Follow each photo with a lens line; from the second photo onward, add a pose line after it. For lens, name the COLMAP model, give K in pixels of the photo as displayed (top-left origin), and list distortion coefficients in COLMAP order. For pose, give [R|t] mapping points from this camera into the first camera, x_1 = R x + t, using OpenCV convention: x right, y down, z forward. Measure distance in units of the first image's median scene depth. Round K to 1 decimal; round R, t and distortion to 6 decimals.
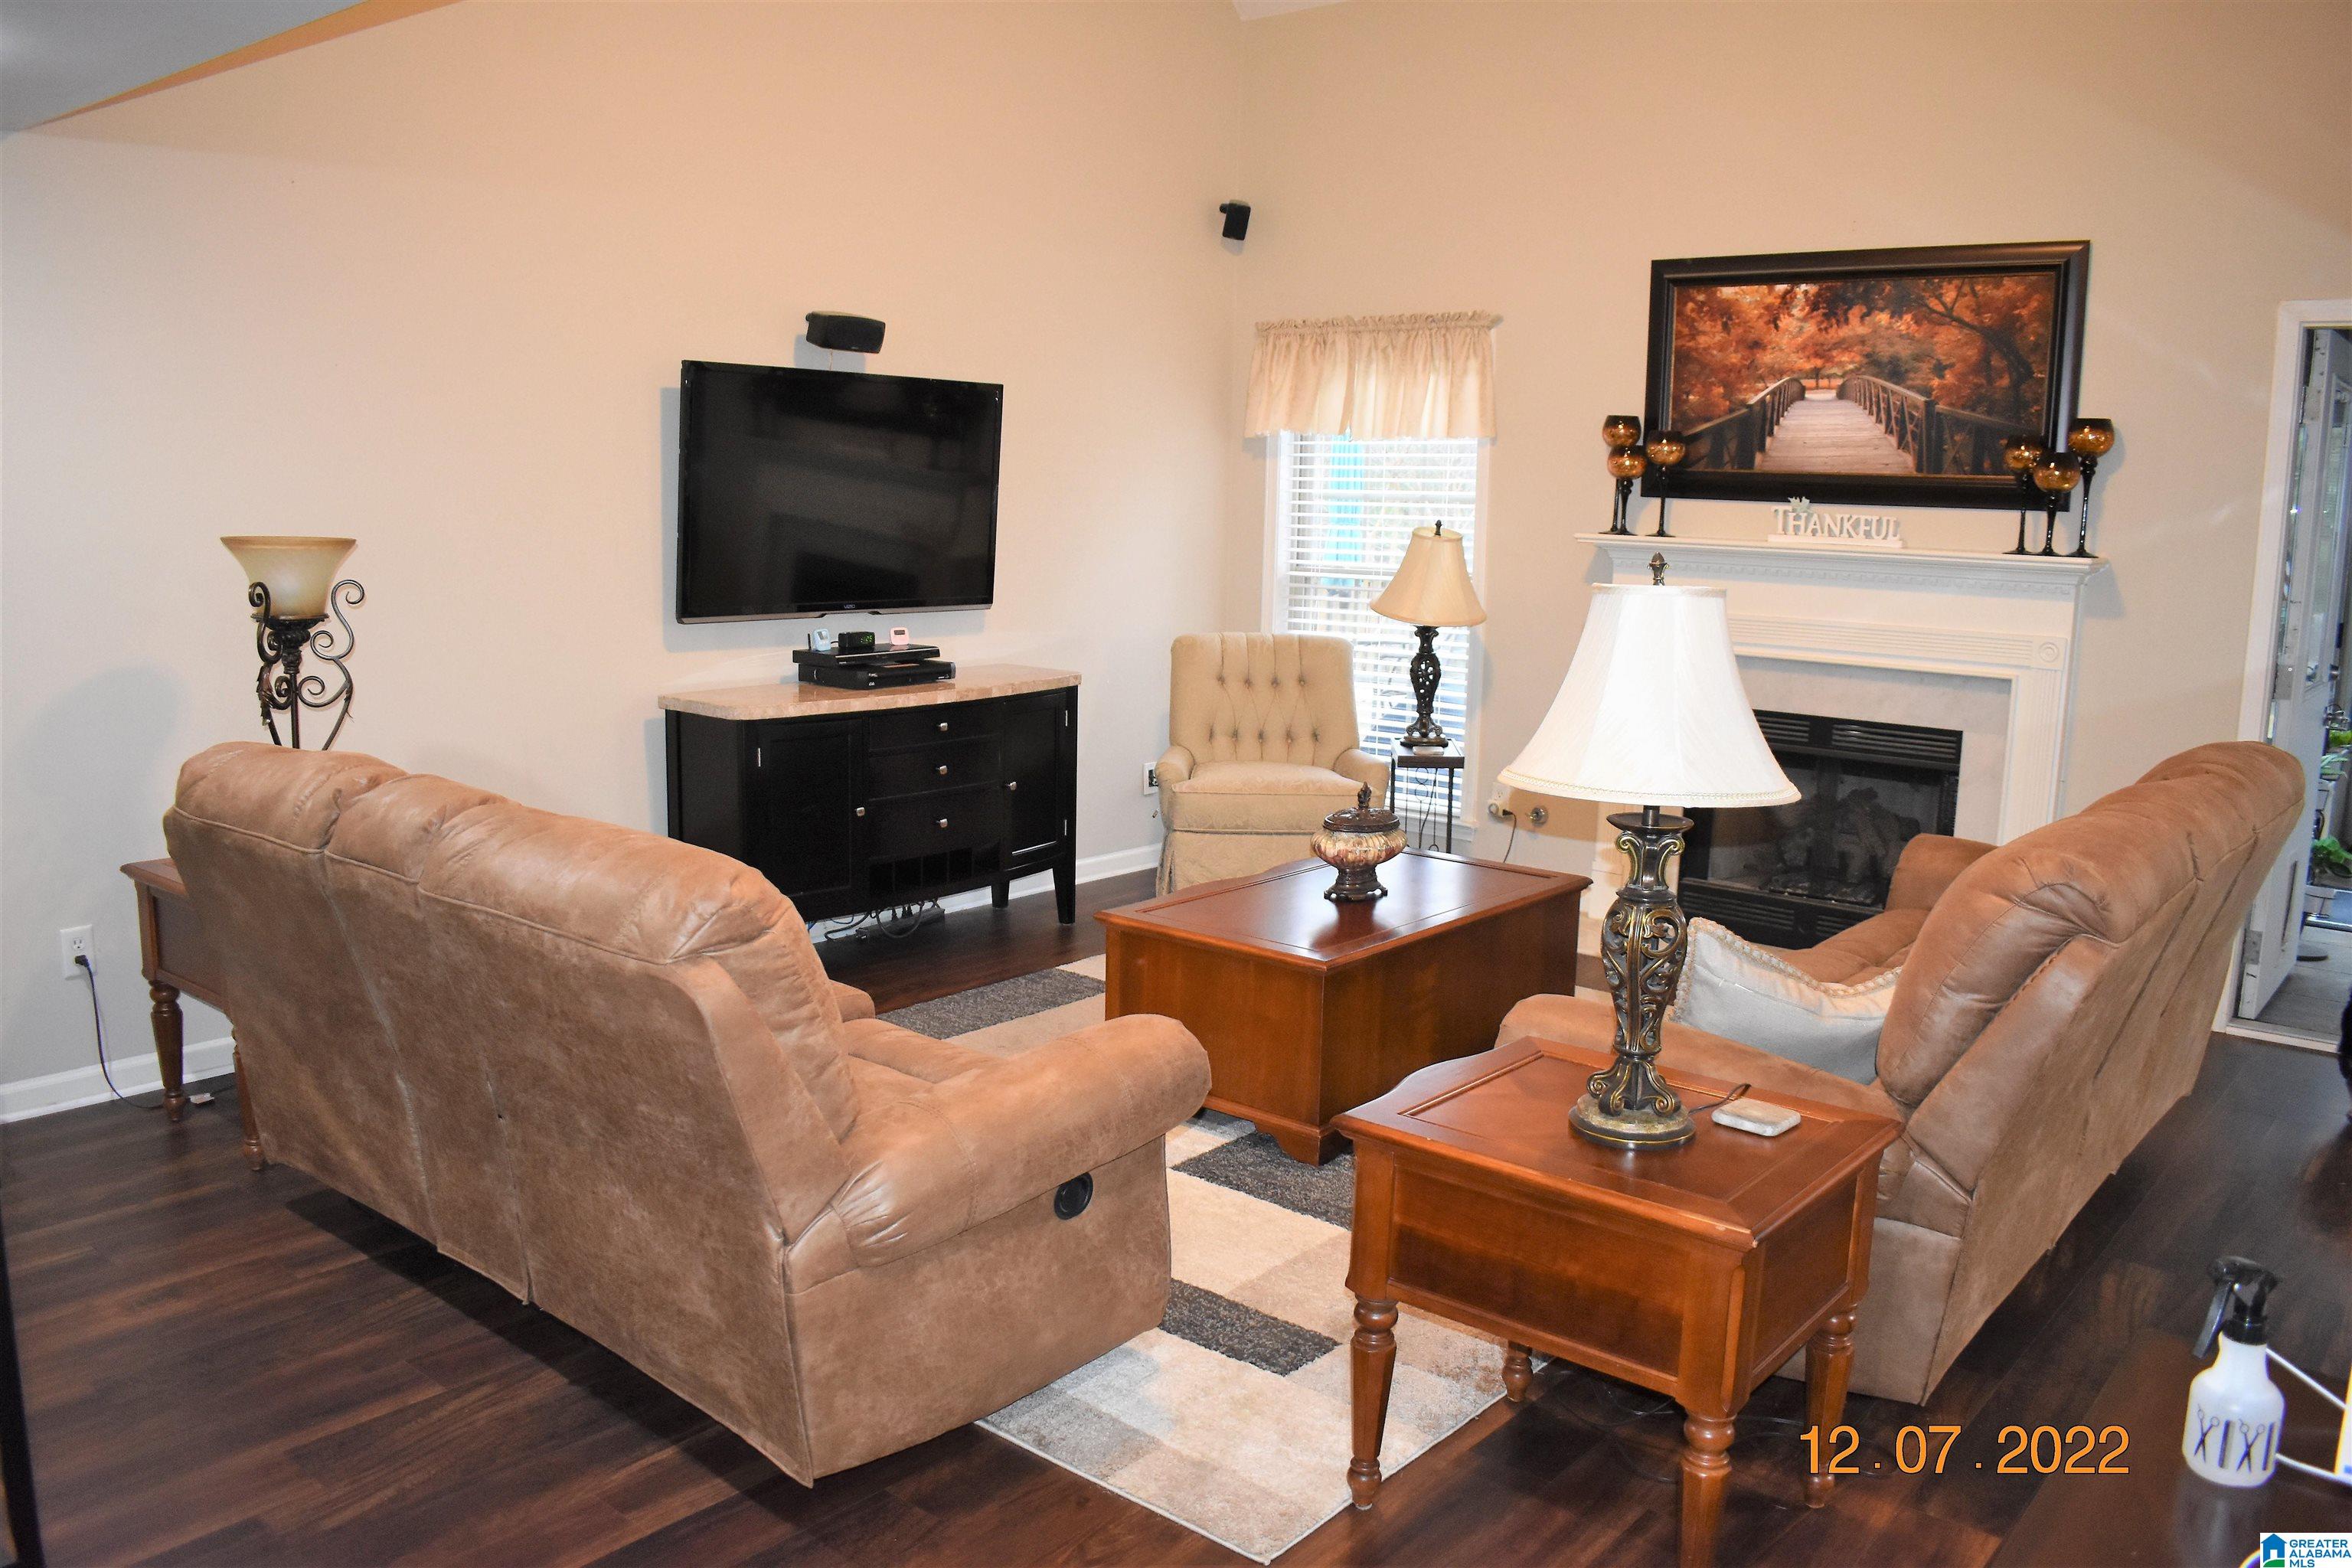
lens RADIAL K [[1830.9, 0, 1176.0], [0, 1830.9, 784.0], [0, 0, 1]] dist [-0.091088, 0.010951]
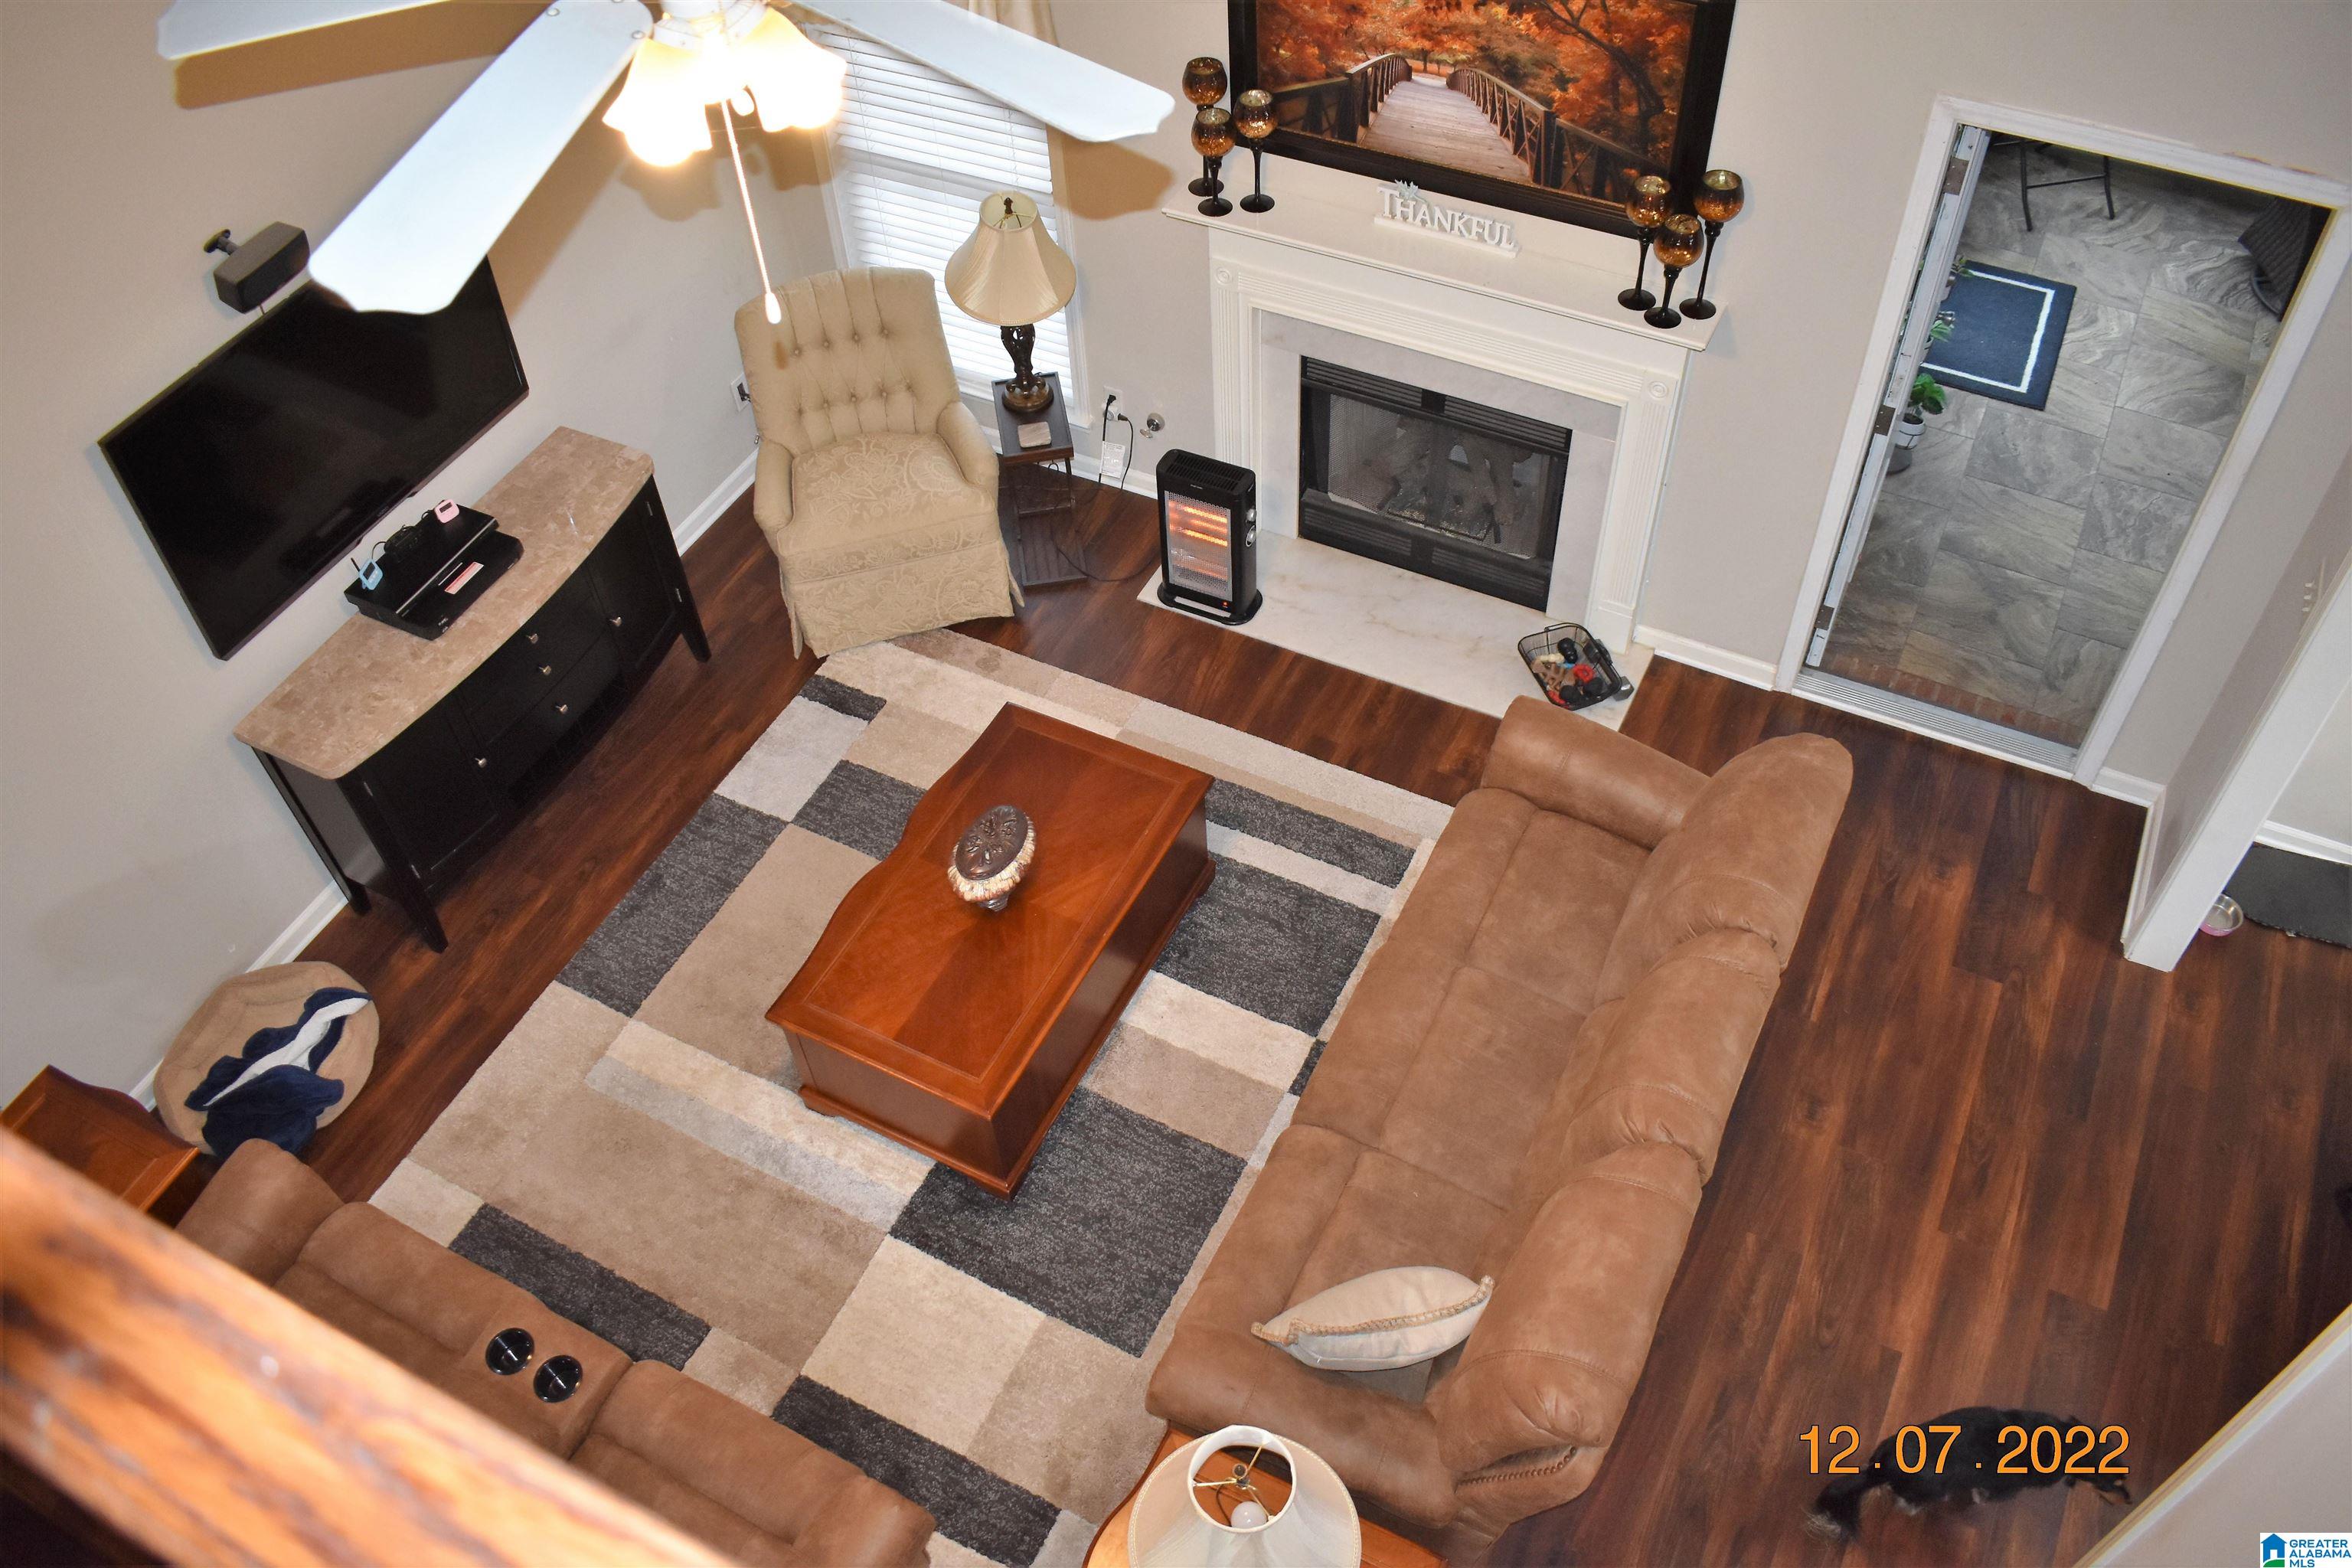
lens RADIAL K [[1830.9, 0, 1176.0], [0, 1830.9, 784.0], [0, 0, 1]] dist [-0.091088, 0.010951]
pose [[0.973097, -0.209462, 0.095954, 0.090270], [0.099624, 0.758074, 0.644515, -0.540481], [-0.207742, -0.617616, 0.758547, 0.171741]]
